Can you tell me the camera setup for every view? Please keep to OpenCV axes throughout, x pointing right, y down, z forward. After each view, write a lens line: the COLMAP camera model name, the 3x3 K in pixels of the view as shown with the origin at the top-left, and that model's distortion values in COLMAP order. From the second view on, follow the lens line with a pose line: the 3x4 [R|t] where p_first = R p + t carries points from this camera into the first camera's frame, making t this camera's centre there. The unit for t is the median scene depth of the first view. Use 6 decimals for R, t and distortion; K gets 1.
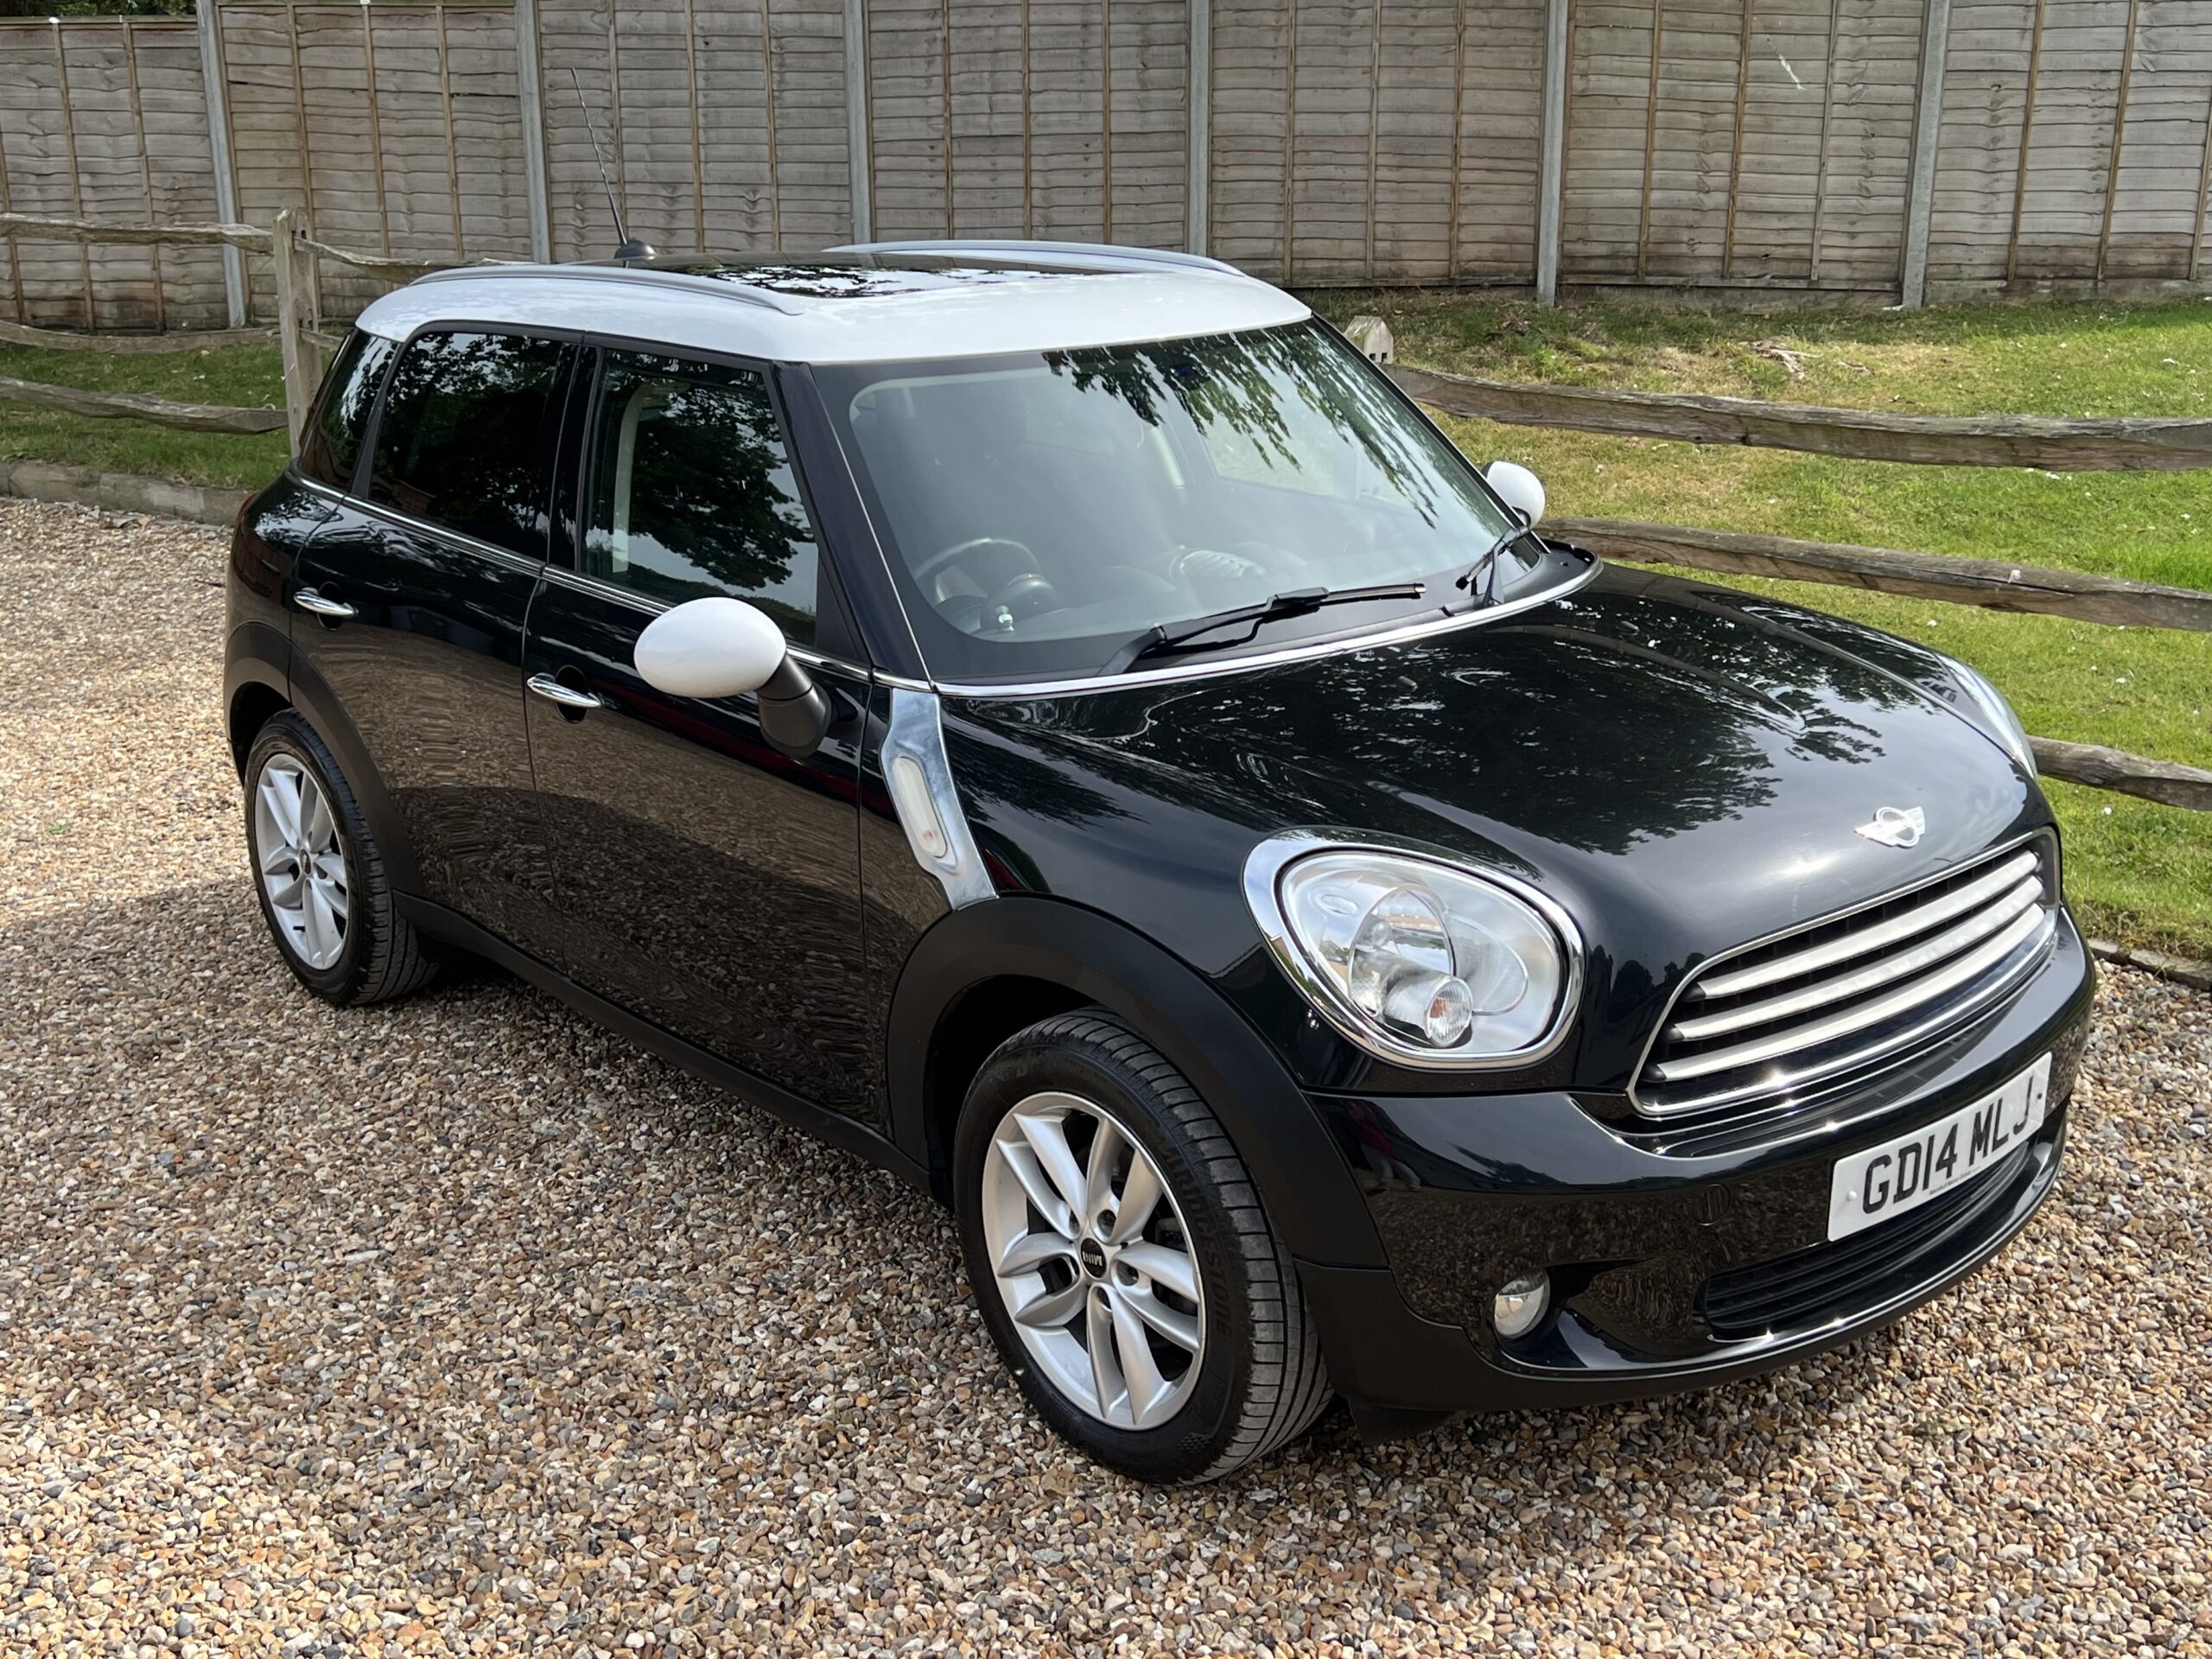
lens RADIAL K [[2373.3, 0, 1125.5], [0, 2373.3, 842.2], [0, 0, 1]] dist [0.035697, 0.000000]
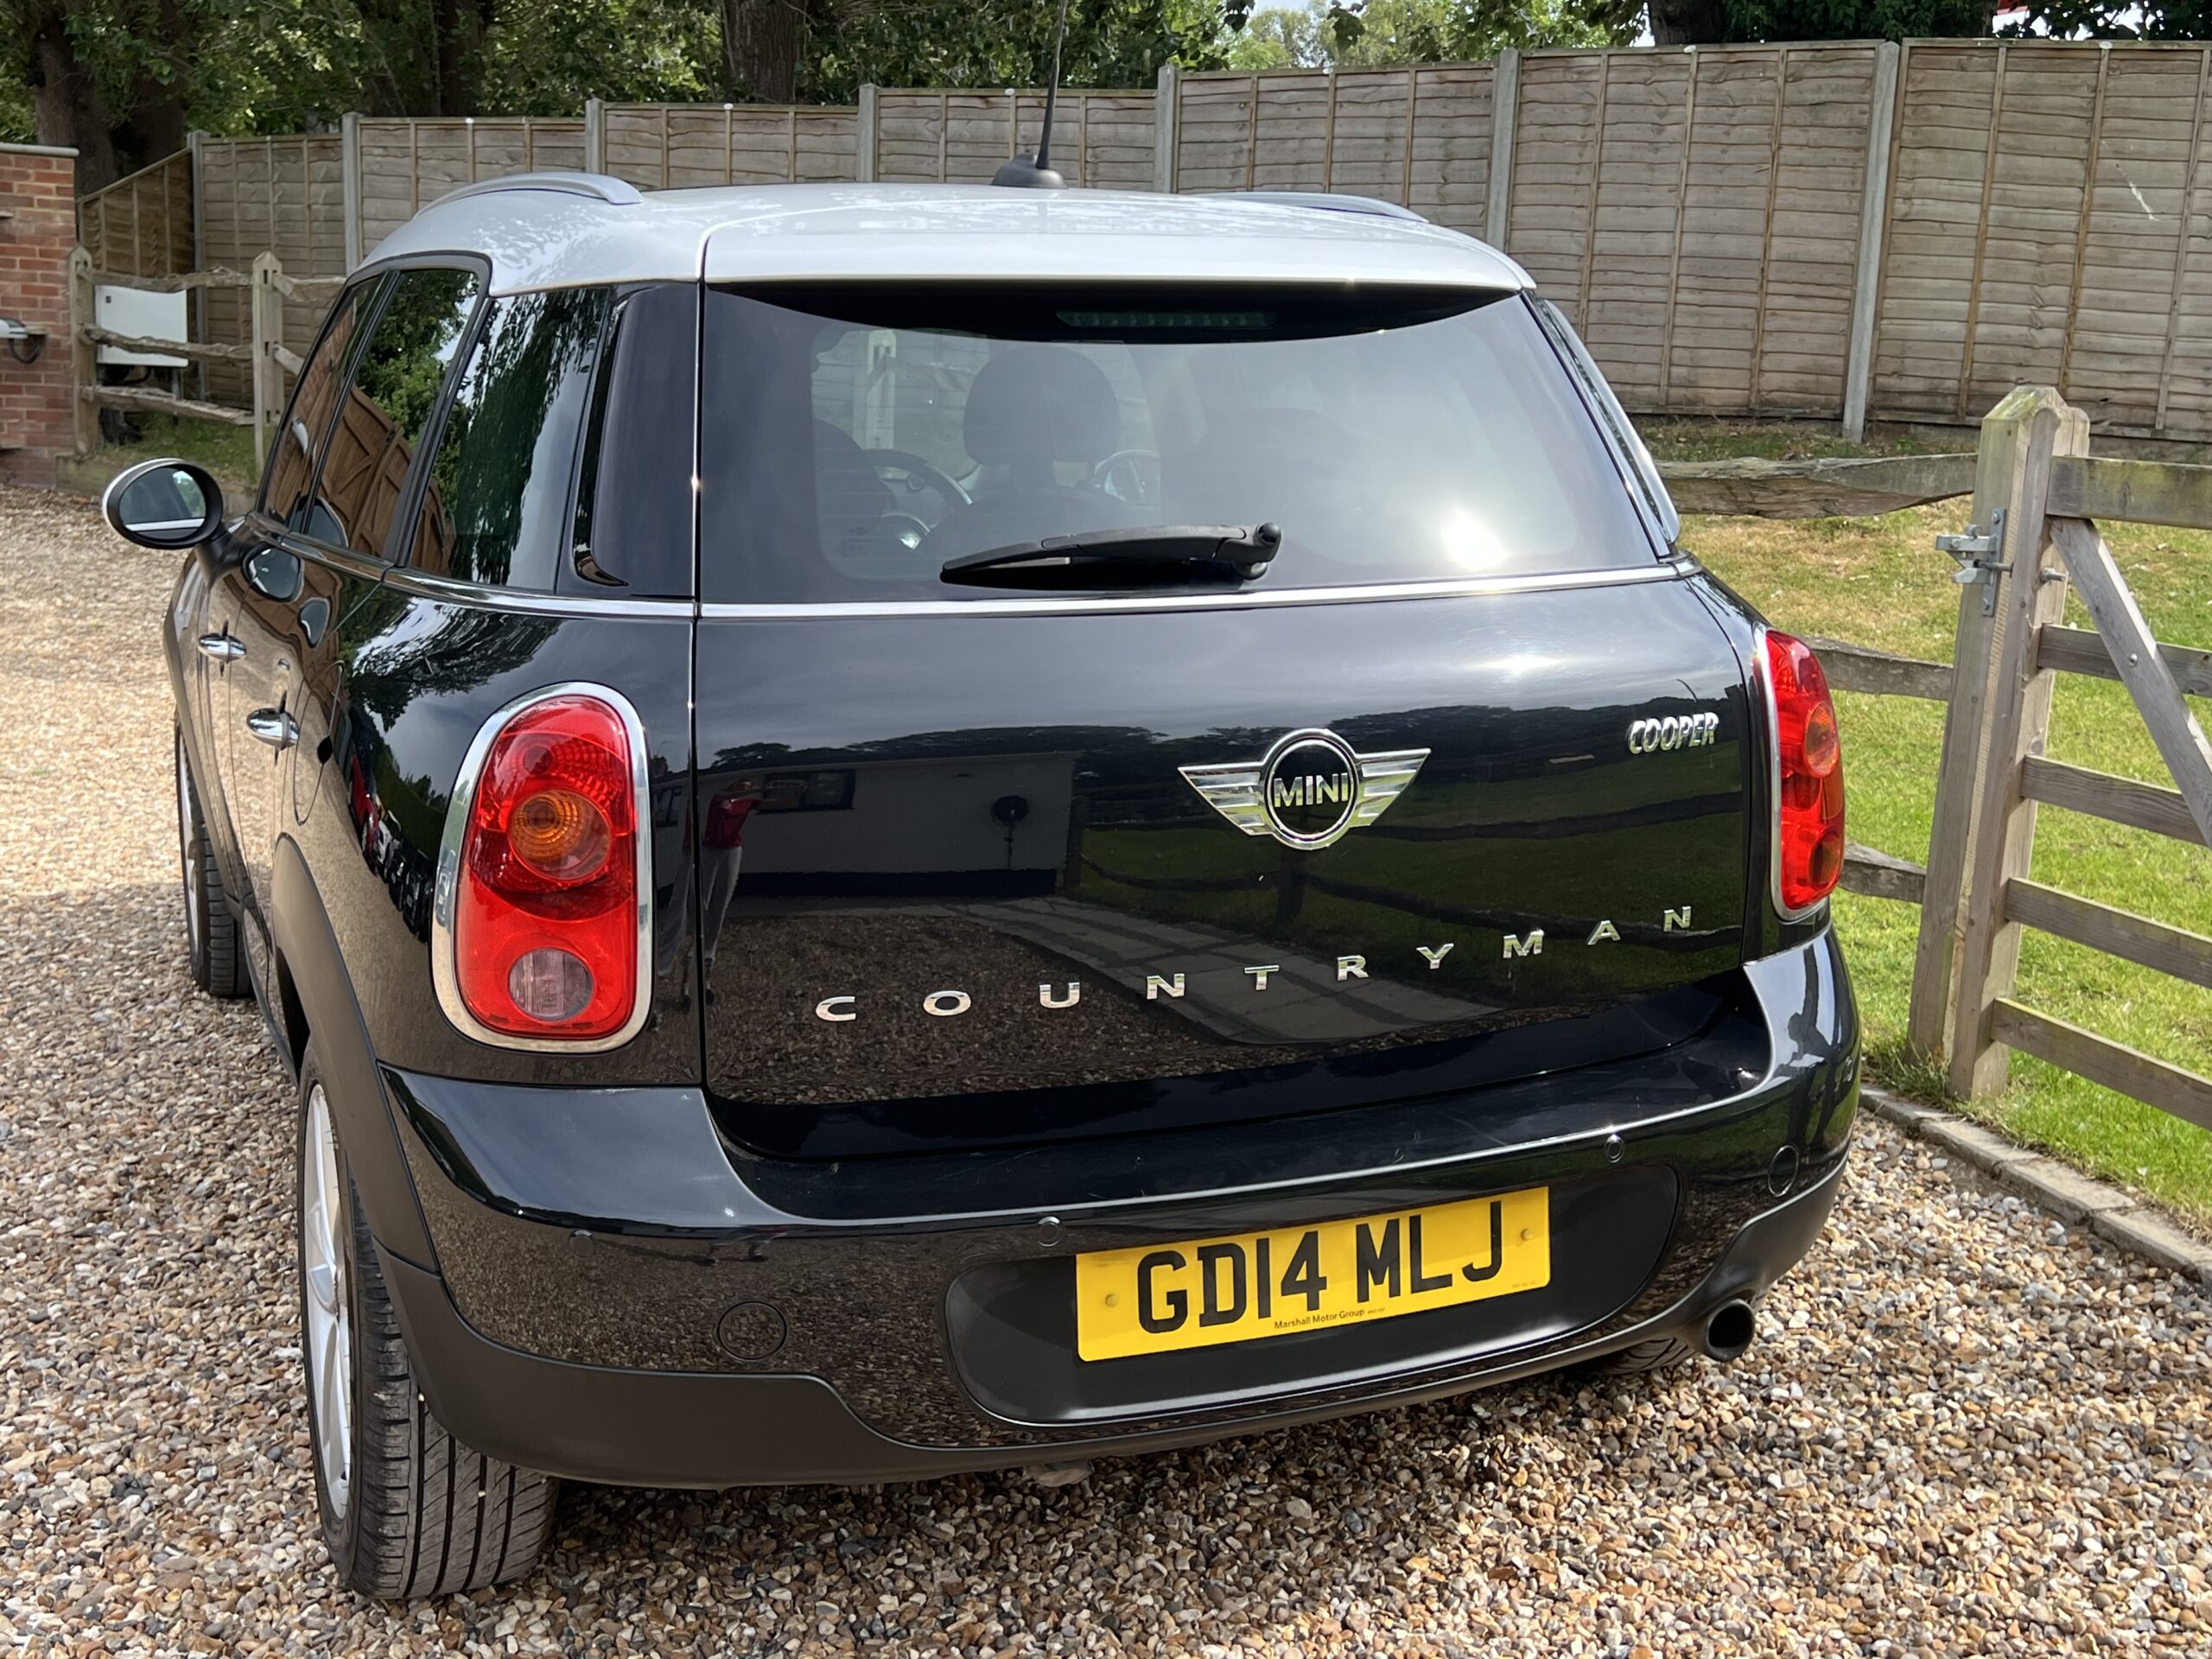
lens RADIAL K [[2470.9, 0, 1107.5], [0, 2470.9, 836.8], [0, 0, 1]] dist [0.035719, 0.000000]
pose [[0.962201, 0.092655, -0.256094, 0.409118], [-0.113005, 0.991407, -0.065895, 0.057055], [0.247788, 0.092344, 0.964403, 0.037951]]
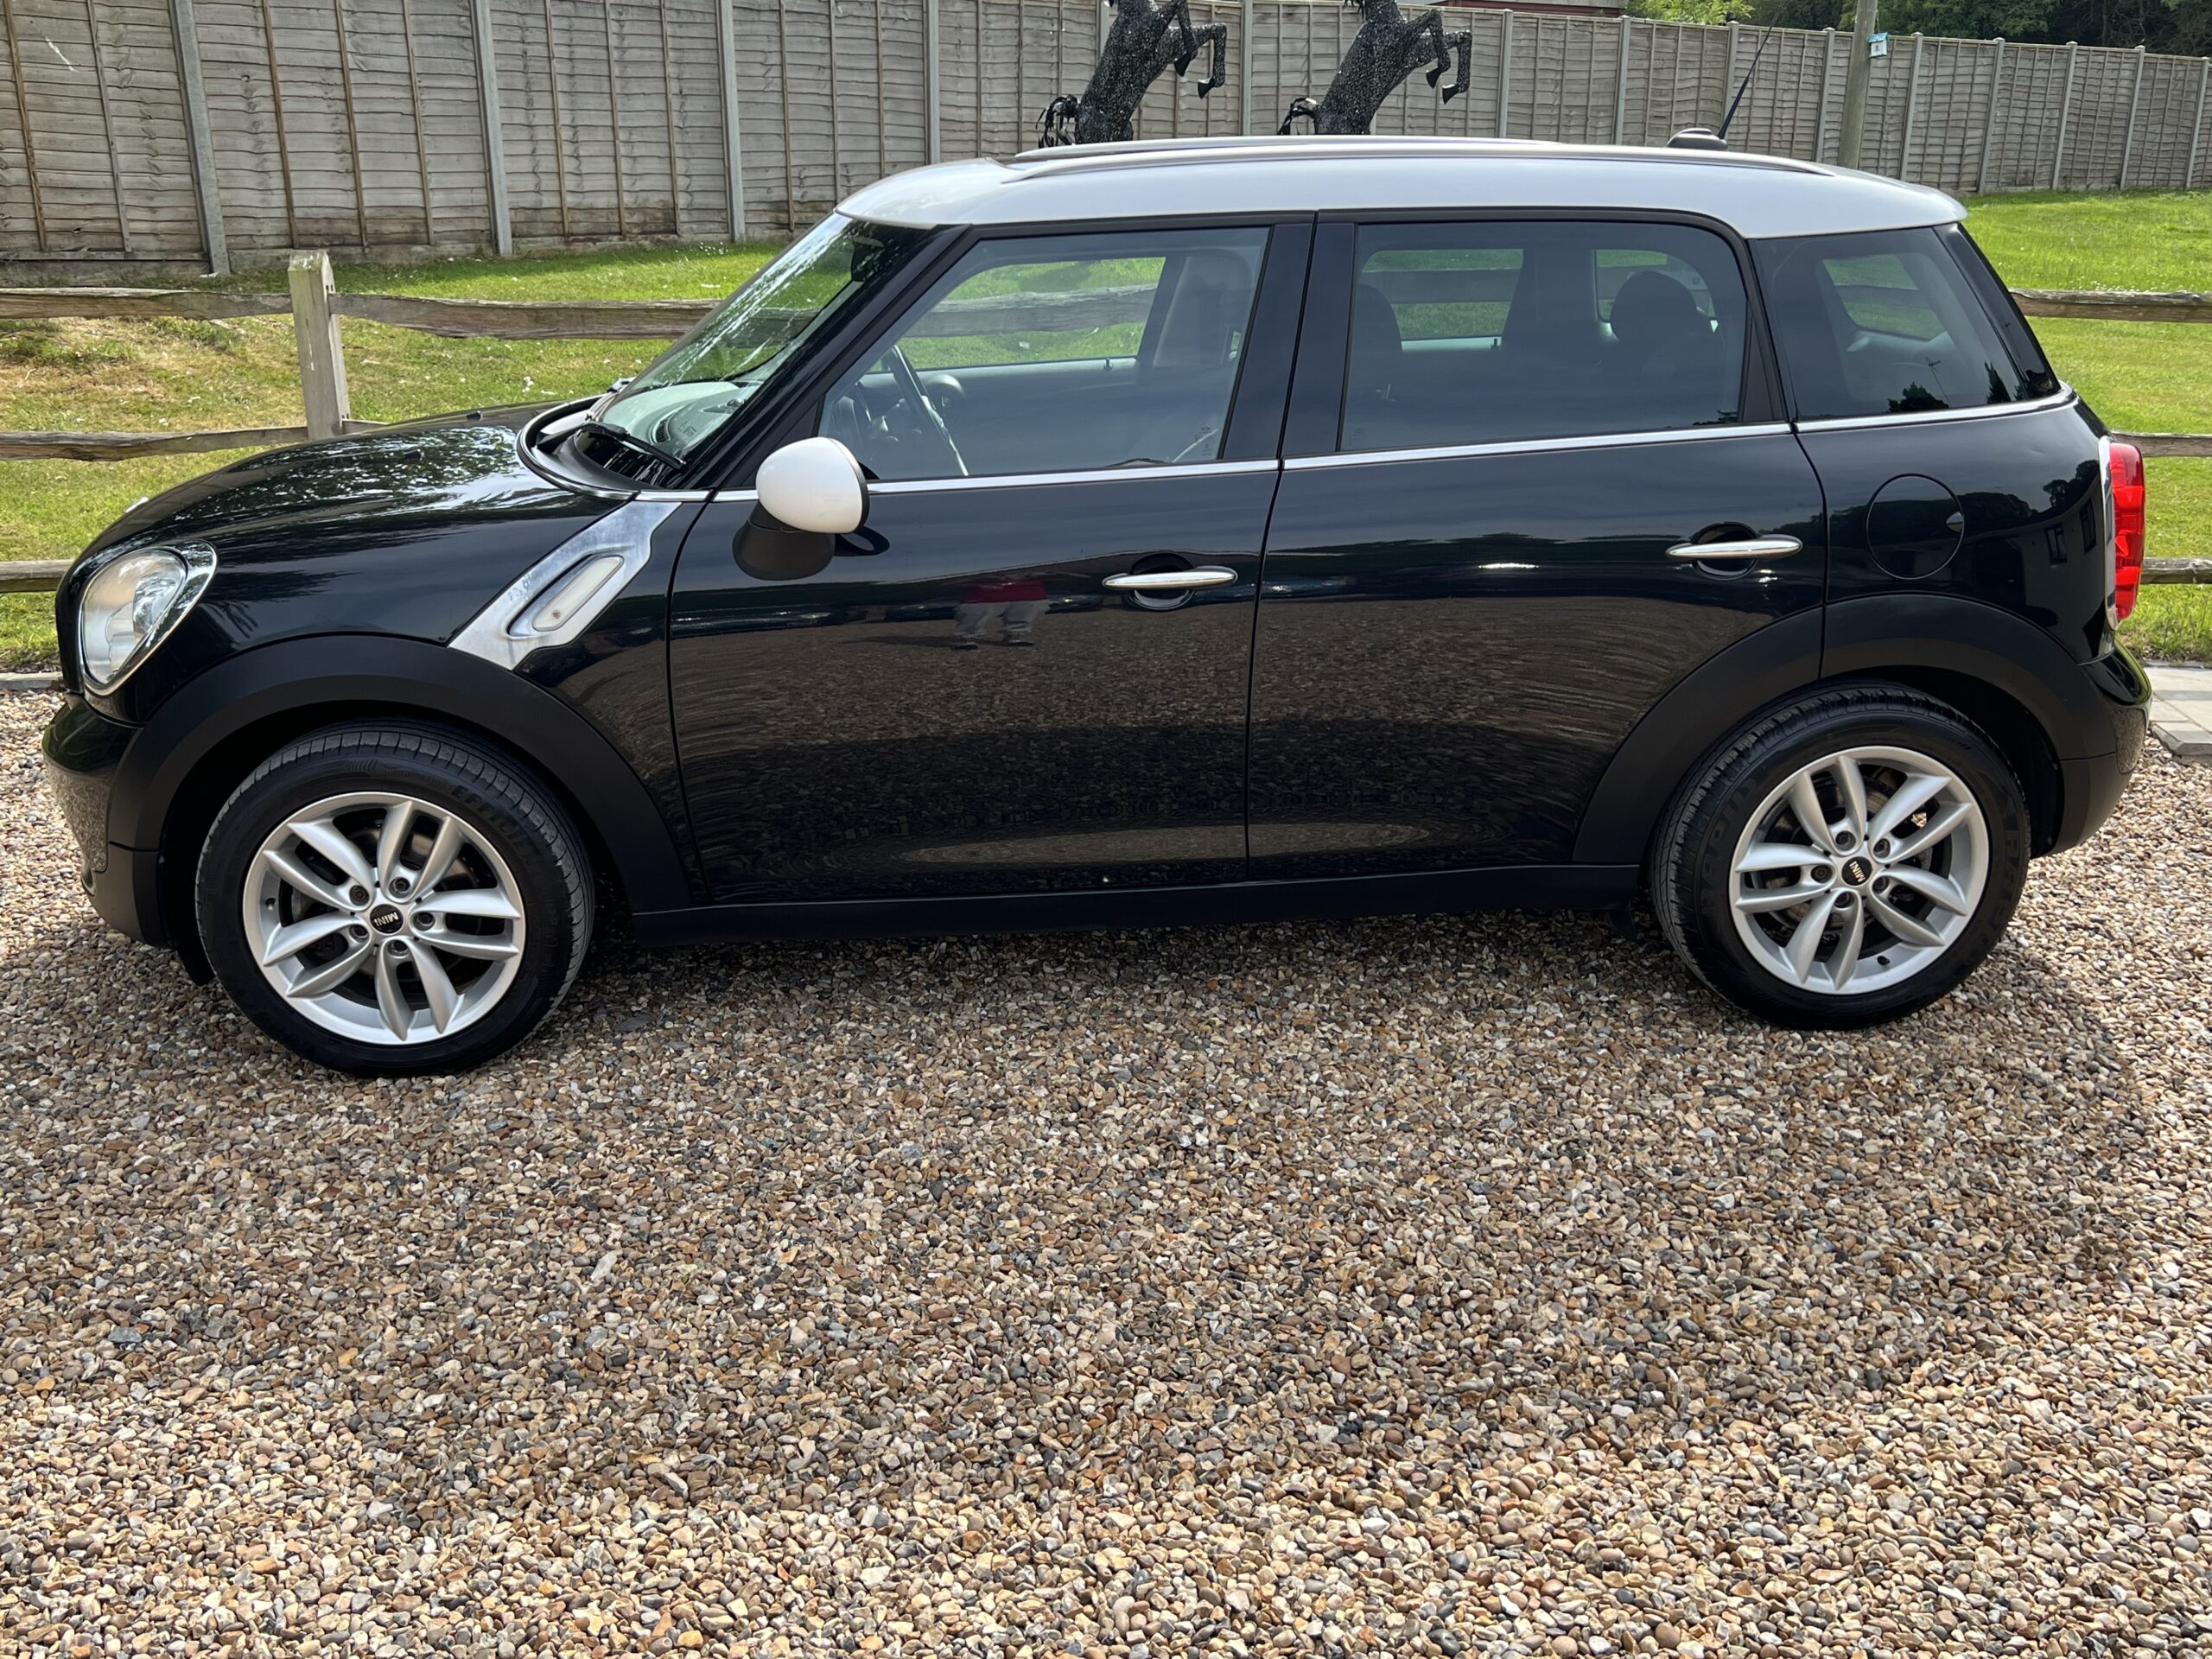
lens RADIAL K [[1966.1, 0, 1087.4], [0, 1966.1, 839.9], [0, 0, 1]] dist [0.055586, -0.056607]
pose [[0.574504, -0.257831, 0.776833, -0.592533], [0.226337, 0.962125, 0.151943, -0.040831], [-0.786586, 0.088535, 0.611101, 0.313902]]
